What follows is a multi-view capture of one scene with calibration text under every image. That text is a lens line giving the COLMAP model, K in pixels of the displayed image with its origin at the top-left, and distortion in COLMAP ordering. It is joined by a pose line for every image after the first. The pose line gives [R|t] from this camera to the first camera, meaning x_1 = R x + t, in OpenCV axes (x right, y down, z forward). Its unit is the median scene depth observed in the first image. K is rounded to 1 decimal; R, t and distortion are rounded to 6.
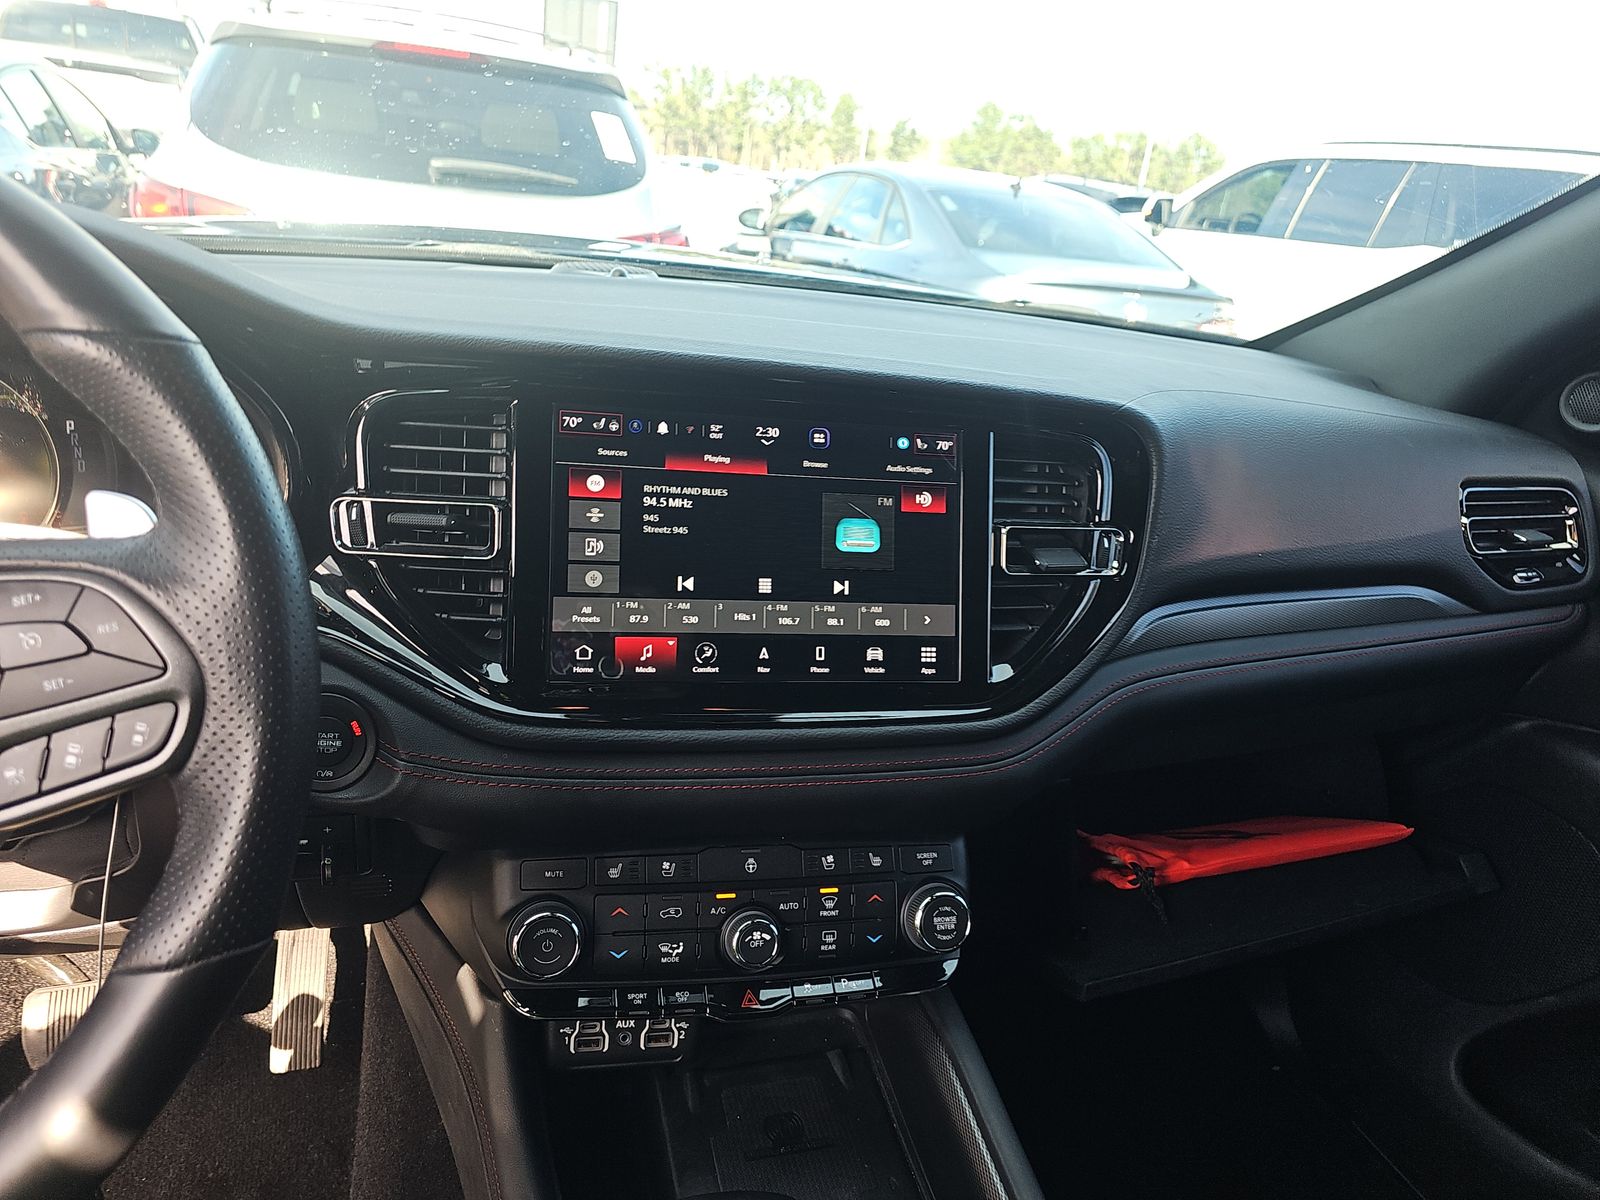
lens RADIAL K [[1081.6, 0, 768.1], [0, 1081.6, 576.1], [0, 0, 1]] dist [0.048799, -0.031210]
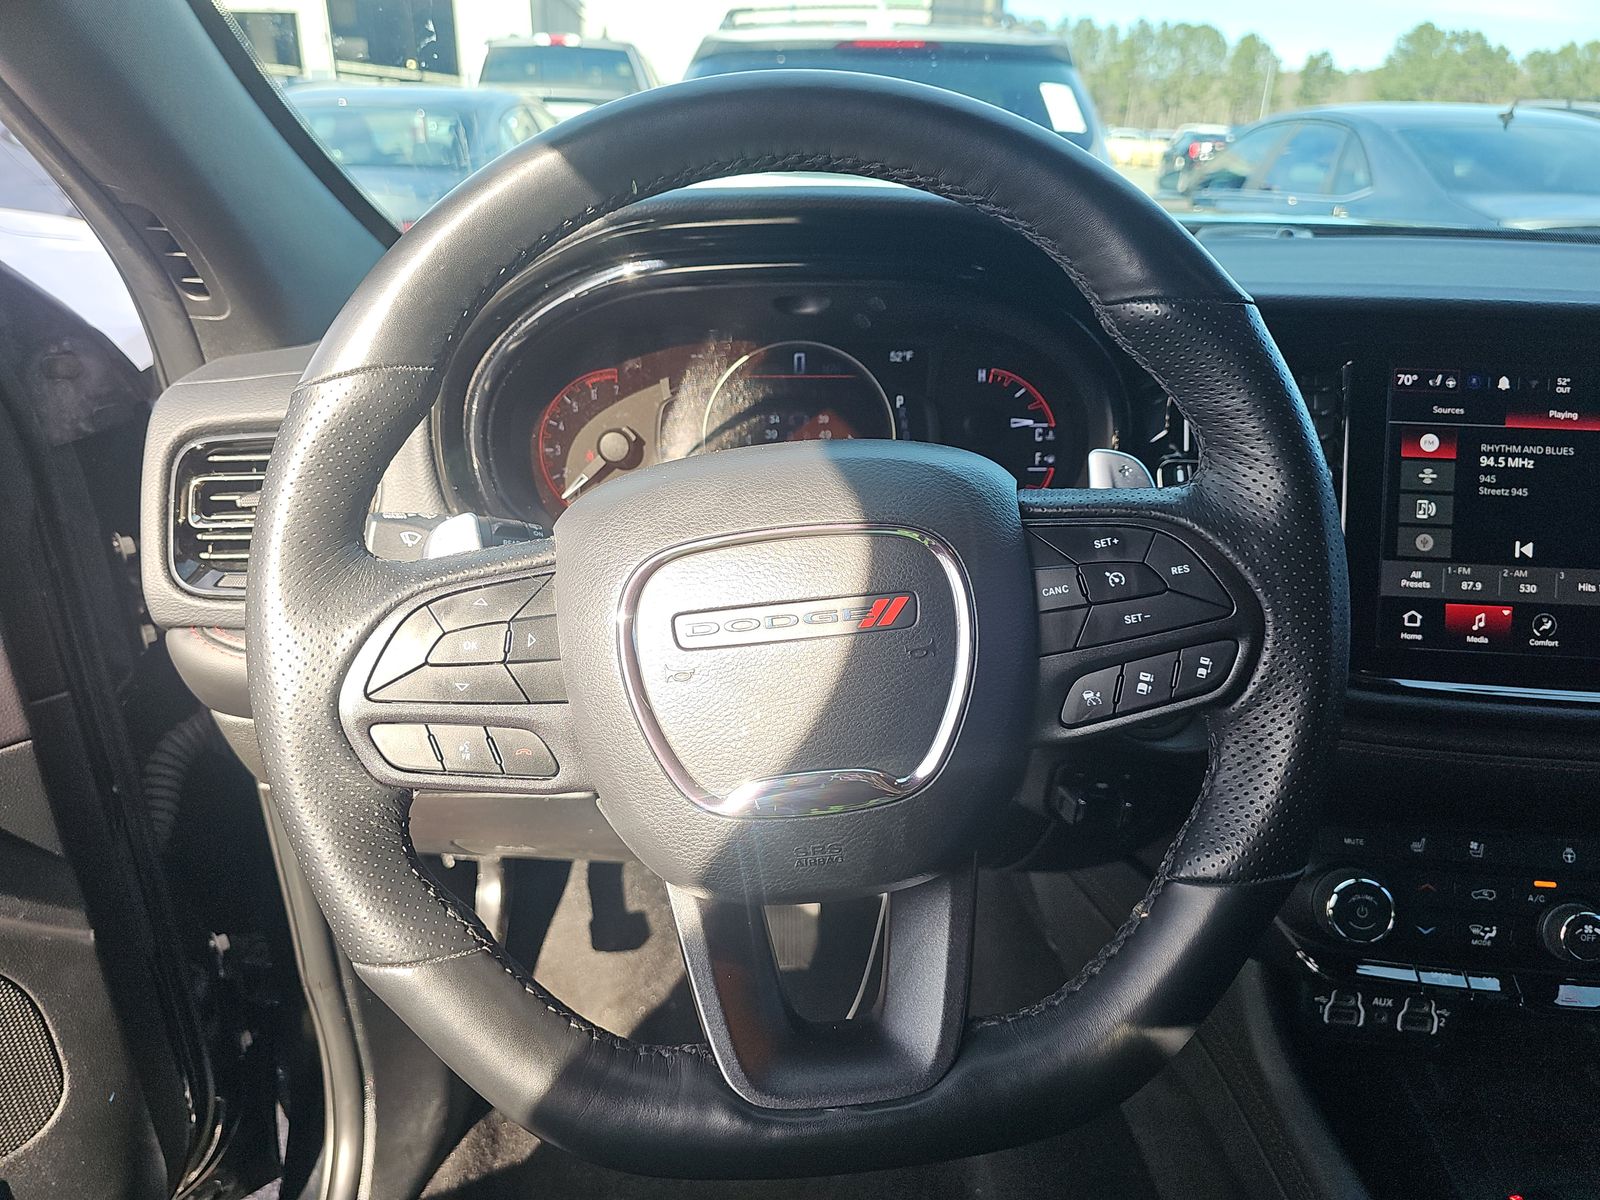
lens RADIAL K [[1081.6, 0, 791.7], [0, 1081.6, 599.3], [0, 0, 1]] dist [0.048799, -0.031210]
pose [[0.953399, 0.029143, -0.300301, -0.392861], [-0.018983, 0.999146, 0.036696, 0.027046], [0.301114, -0.029286, 0.953138, -0.096757]]
